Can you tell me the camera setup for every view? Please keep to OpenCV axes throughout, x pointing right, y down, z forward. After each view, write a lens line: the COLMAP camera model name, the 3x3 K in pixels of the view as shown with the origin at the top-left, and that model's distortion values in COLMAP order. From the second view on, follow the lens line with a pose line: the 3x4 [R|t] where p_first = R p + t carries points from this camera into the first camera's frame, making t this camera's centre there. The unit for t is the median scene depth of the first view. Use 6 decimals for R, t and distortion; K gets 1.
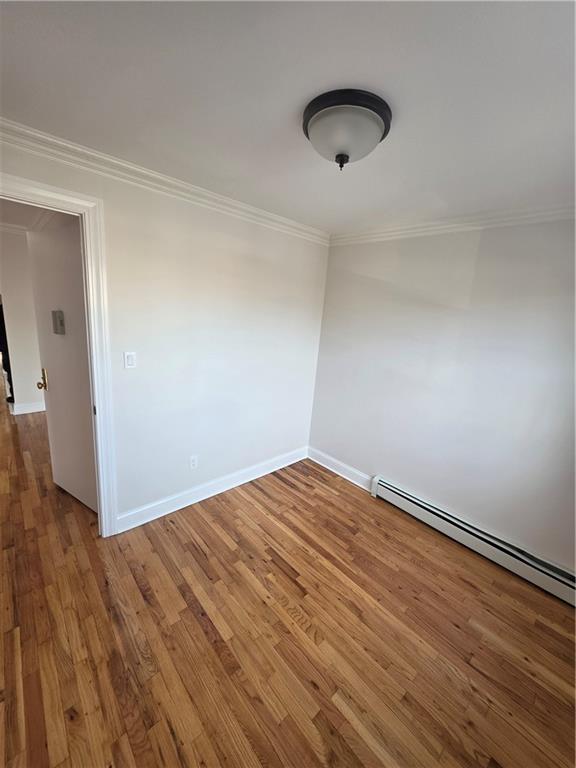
lens RADIAL K [[306.7, 0, 289.3], [0, 306.7, 382.3], [0, 0, 1]] dist [-0.000136, 0.000254]
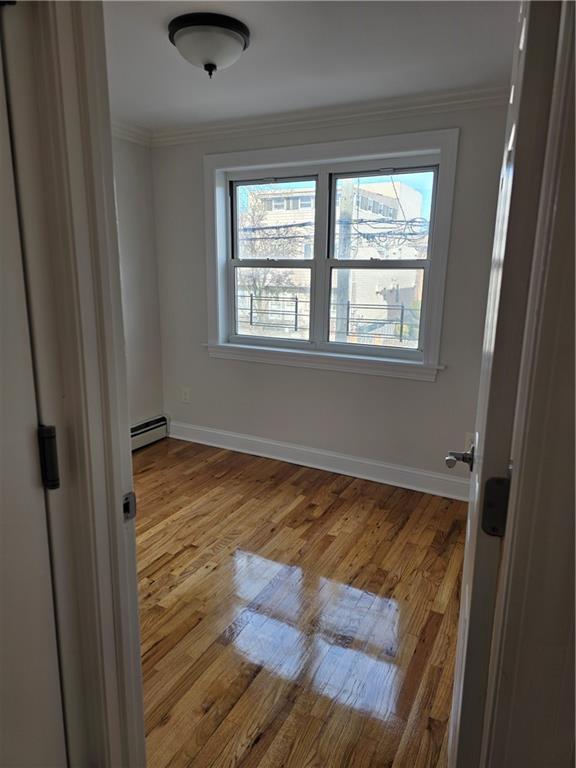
lens RADIAL K [[514.4, 0, 283.9], [0, 514.4, 387.5], [0, 0, 1]] dist [0.063245, -0.057432]
pose [[-0.337572, -0.295235, 0.893802, -1.300112], [0.171420, 0.914380, 0.366774, -0.229750], [-0.925559, 0.277029, -0.258060, 1.078180]]
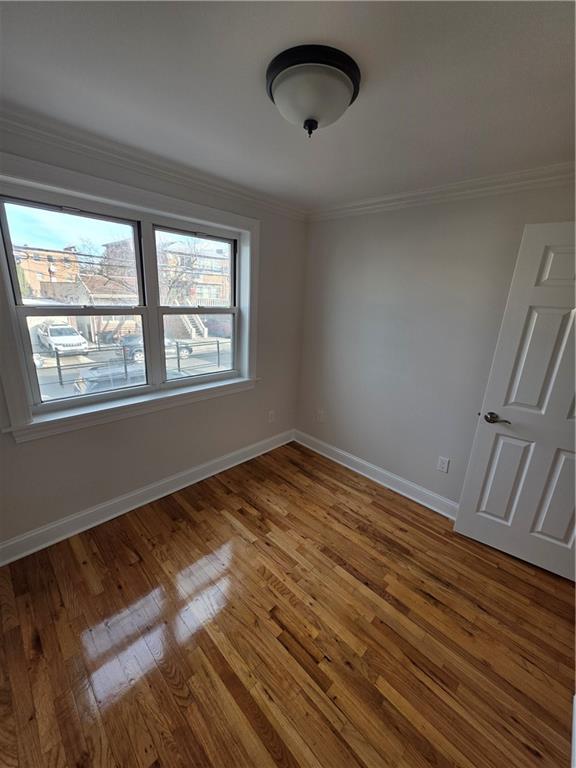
lens RADIAL K [[306.7, 0, 289.3], [0, 306.7, 382.3], [0, 0, 1]] dist [-0.000136, 0.000254]
pose [[-0.989961, -0.107256, -0.092054, 0.162487], [-0.138576, 0.864748, 0.482708, -0.336912], [0.027830, 0.490619, -0.870930, 1.541495]]
